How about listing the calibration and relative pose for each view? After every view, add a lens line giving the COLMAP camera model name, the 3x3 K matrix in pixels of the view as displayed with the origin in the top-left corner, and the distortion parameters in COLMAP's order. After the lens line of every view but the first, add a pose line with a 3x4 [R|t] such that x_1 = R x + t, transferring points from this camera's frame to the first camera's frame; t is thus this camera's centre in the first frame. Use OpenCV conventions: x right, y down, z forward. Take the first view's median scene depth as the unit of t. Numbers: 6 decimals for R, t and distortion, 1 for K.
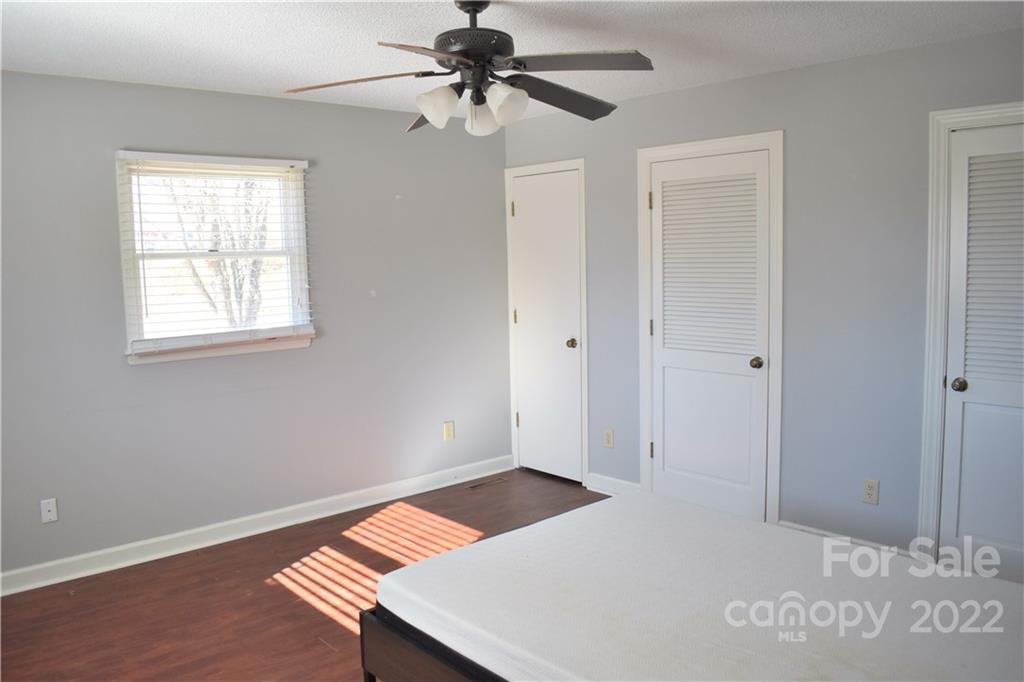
lens RADIAL K [[796.2, 0, 528.3], [0, 796.2, 339.9], [0, 0, 1]] dist [-0.084858, 0.001493]
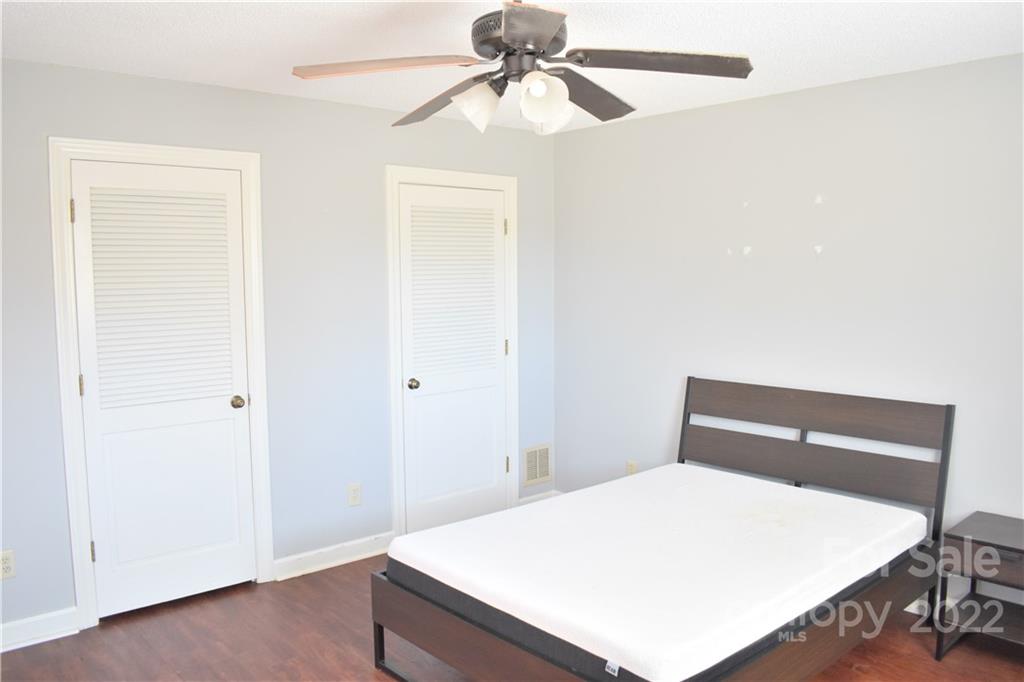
lens RADIAL K [[796.2, 0, 528.3], [0, 796.2, 339.9], [0, 0, 1]] dist [-0.084858, 0.001493]
pose [[0.020512, -0.060834, 0.997937, -0.593847], [0.115403, 0.991619, 0.058077, -0.055503], [-0.993107, 0.113974, 0.027361, 0.625336]]
